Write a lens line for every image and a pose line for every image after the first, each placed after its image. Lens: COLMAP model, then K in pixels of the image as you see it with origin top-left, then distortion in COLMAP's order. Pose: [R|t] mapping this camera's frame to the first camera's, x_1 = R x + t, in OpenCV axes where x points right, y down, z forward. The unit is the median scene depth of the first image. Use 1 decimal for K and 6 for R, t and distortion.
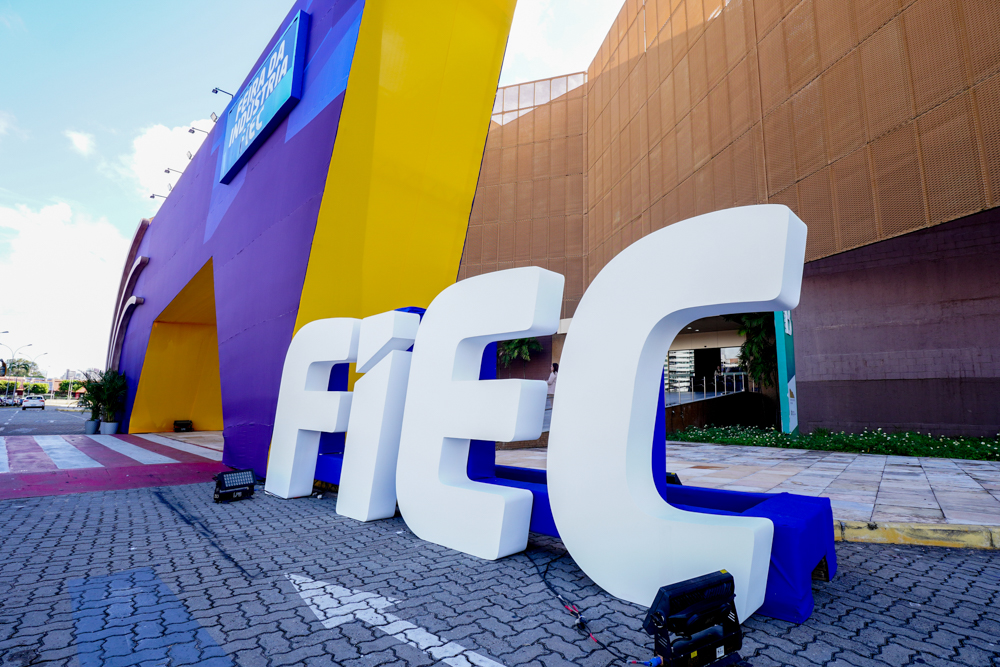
lens RADIAL K [[491.6, 0, 499.6], [0, 491.6, 335.0], [0, 0, 1]] dist [-0.037618, 0.004764]
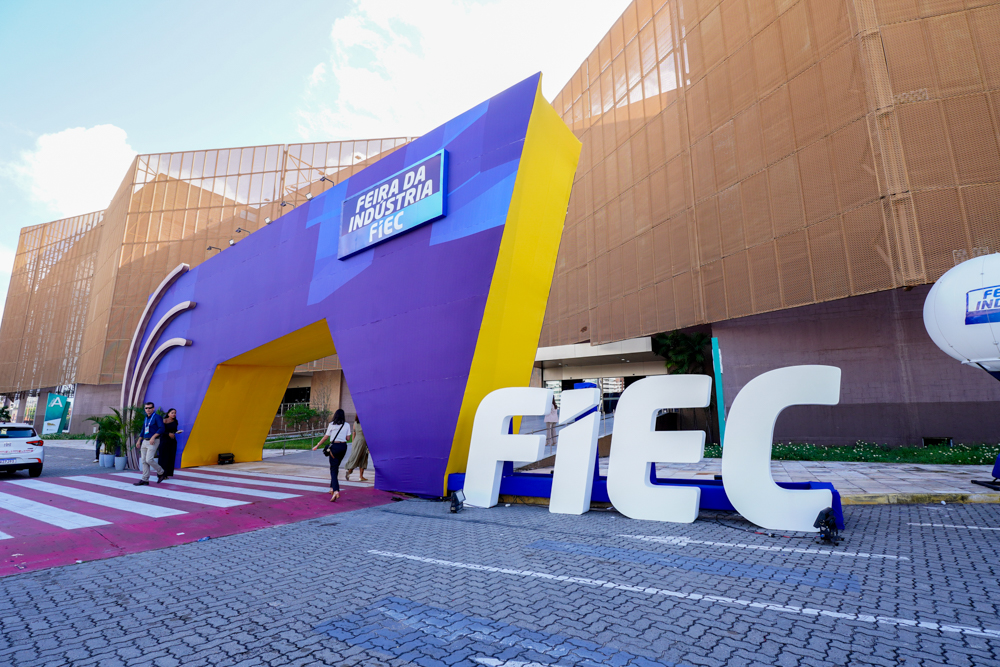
lens RADIAL K [[491.6, 0, 498.7], [0, 491.6, 333.7], [0, 0, 1]] dist [-0.037618, 0.004764]
pose [[0.977245, 0.015285, 0.211561, -0.302697], [-0.007978, 0.999343, -0.035349, -0.059141], [-0.211962, 0.032857, 0.976725, -0.201119]]
